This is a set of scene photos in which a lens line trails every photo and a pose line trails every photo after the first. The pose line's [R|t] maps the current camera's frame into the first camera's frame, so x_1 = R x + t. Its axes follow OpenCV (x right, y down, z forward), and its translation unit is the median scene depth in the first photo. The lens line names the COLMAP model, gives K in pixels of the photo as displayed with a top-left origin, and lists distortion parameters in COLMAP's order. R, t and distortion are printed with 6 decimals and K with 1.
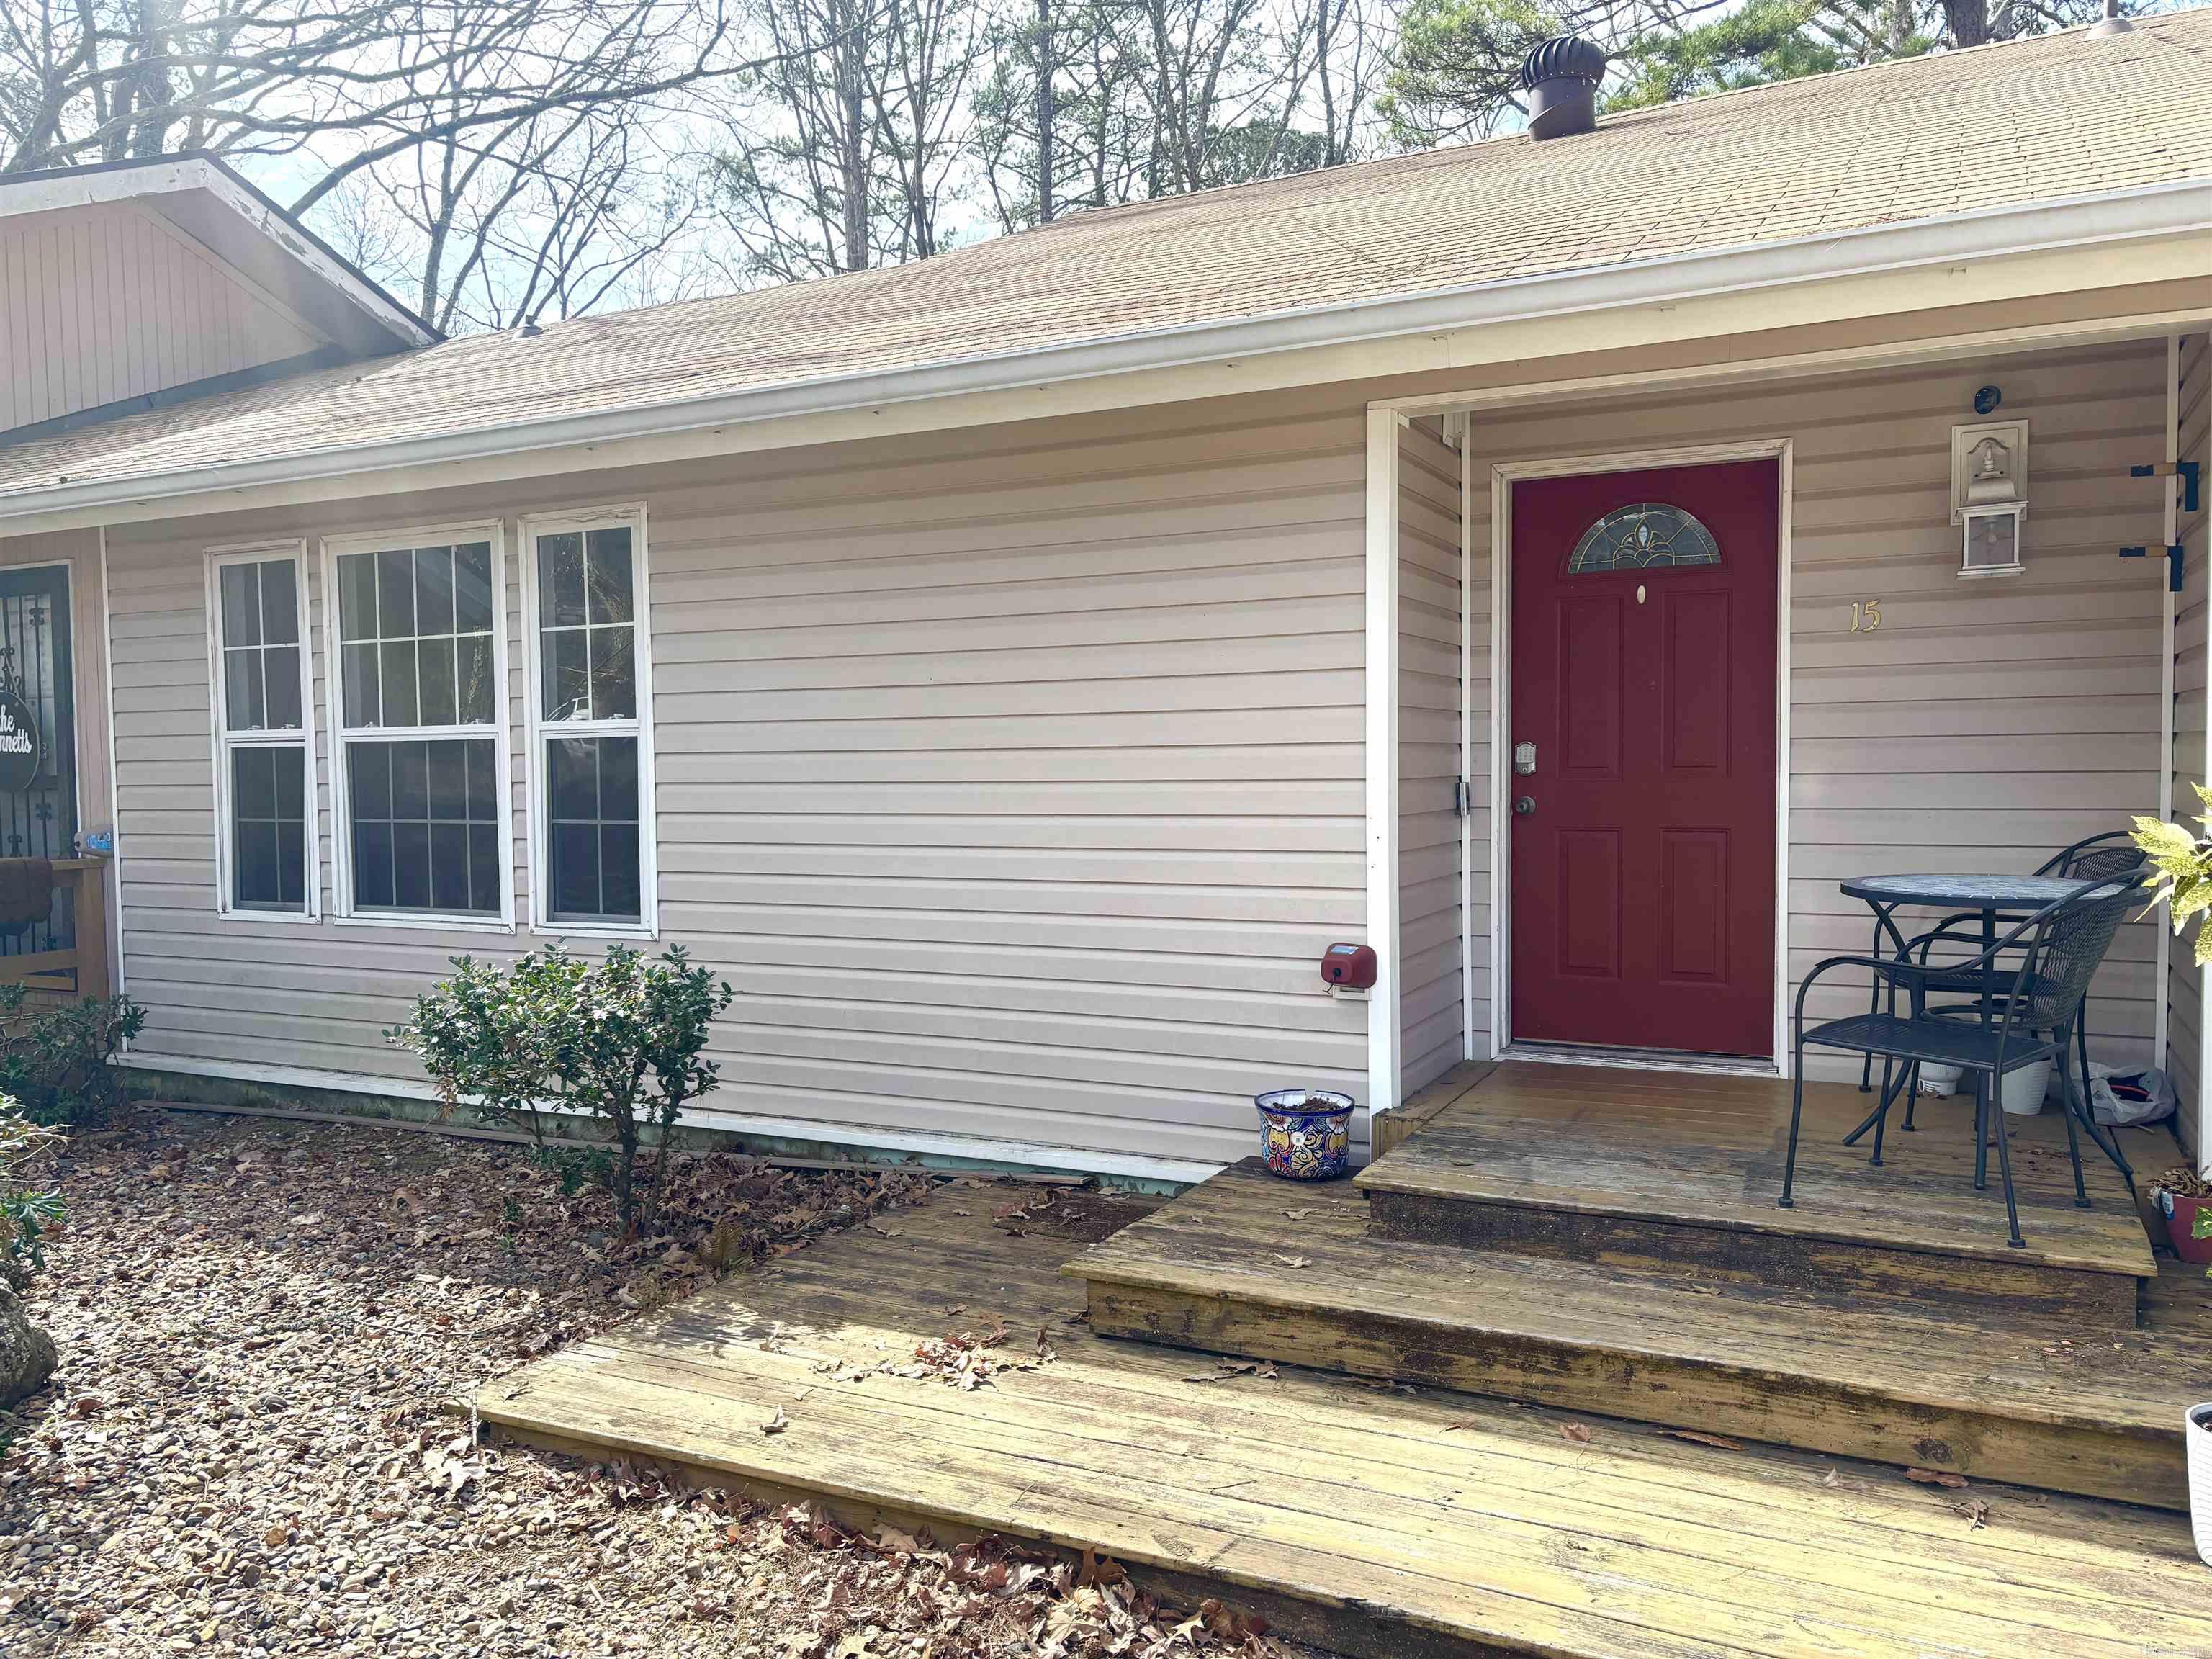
lens RADIAL K [[1655.8, 0, 1124.9], [0, 1655.8, 831.1], [0, 0, 1]] dist [0.047067, -0.041400]
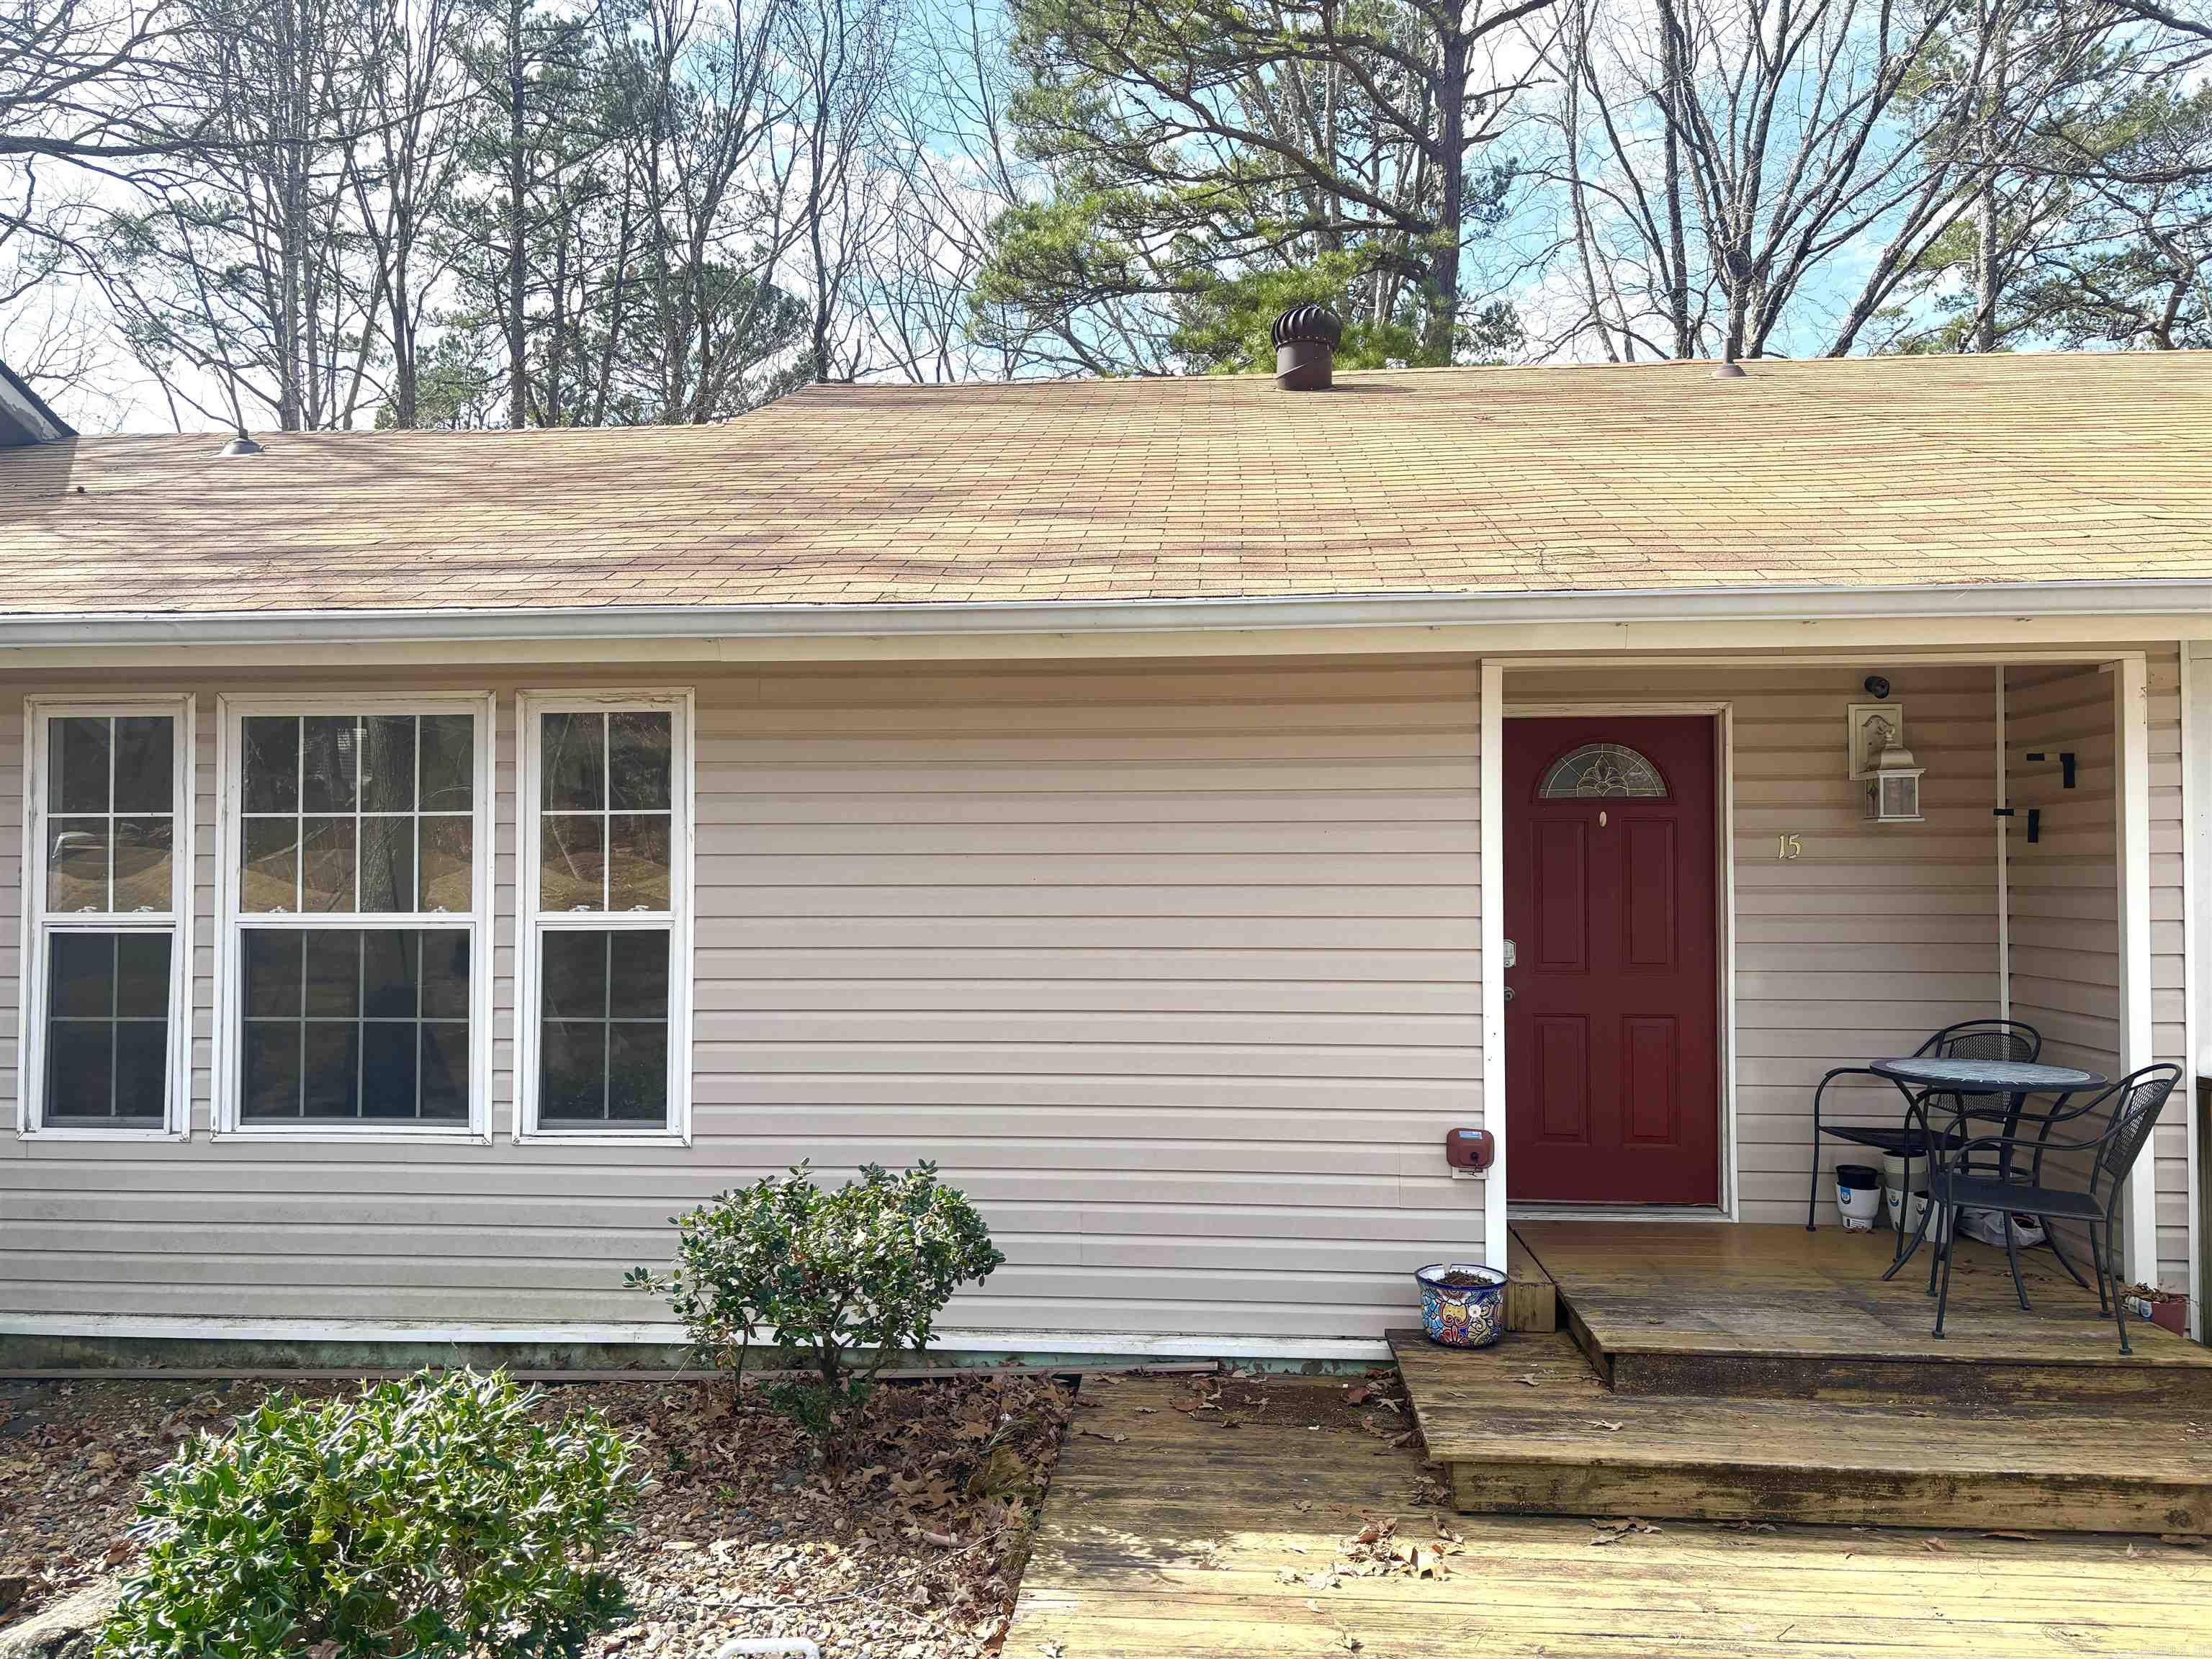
lens RADIAL K [[1655.8, 0, 1102.7], [0, 1655.8, 817.4], [0, 0, 1]] dist [0.047067, -0.041400]
pose [[0.926896, 0.026266, 0.374397, -0.530623], [0.005219, 0.996550, -0.082835, -0.051339], [-0.375281, 0.078733, 0.923561, 0.030408]]
